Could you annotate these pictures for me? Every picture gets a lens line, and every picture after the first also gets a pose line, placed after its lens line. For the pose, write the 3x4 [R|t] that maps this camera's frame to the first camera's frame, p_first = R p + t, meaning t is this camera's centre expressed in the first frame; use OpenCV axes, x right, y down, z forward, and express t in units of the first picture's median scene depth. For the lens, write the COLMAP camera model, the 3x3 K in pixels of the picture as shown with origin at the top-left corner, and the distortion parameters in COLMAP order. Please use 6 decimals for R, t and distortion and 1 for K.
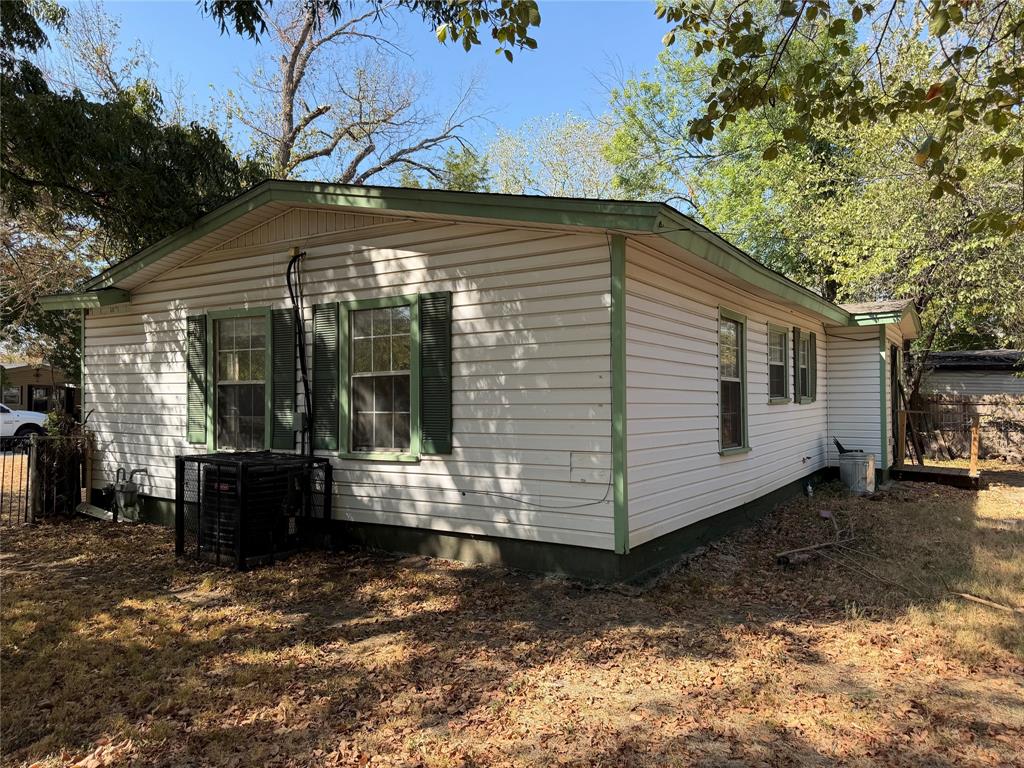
lens RADIAL K [[729.3, 0, 512.0], [0, 729.3, 384.0], [0, 0, 1]] dist [0.054036, -0.063706]
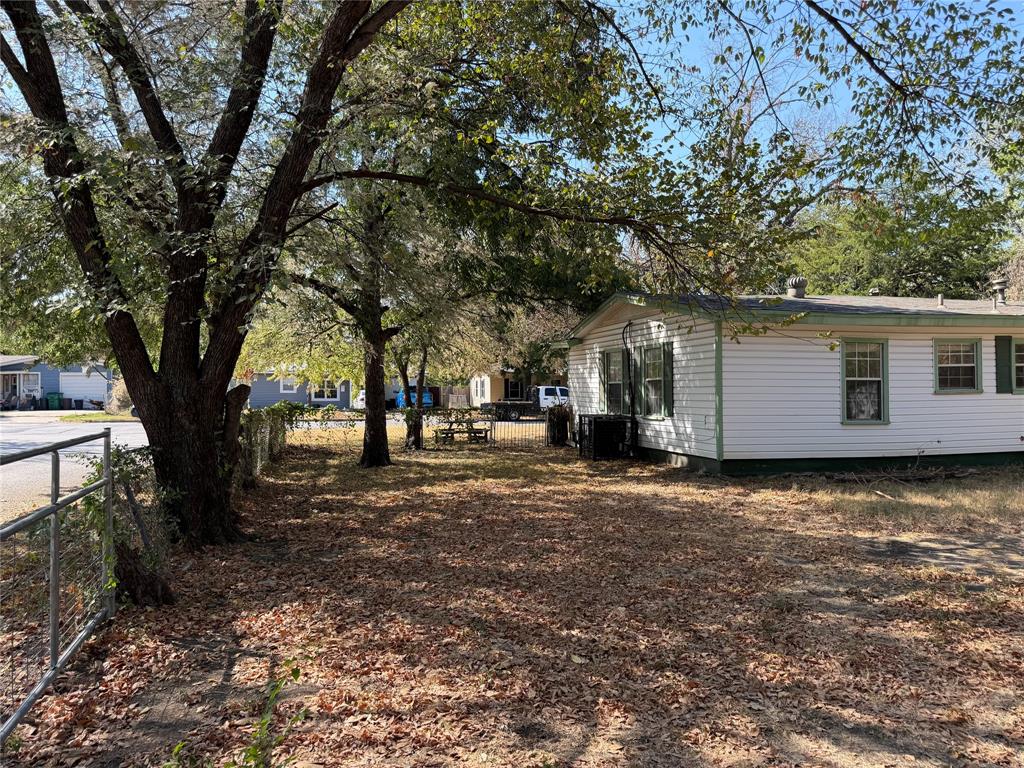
lens RADIAL K [[729.3, 0, 512.0], [0, 729.3, 384.0], [0, 0, 1]] dist [0.054036, -0.063706]
pose [[0.725853, -0.002930, -0.687843, 1.034386], [0.016363, 0.999781, 0.013009, -0.035368], [0.687655, -0.020698, 0.725743, -0.882441]]
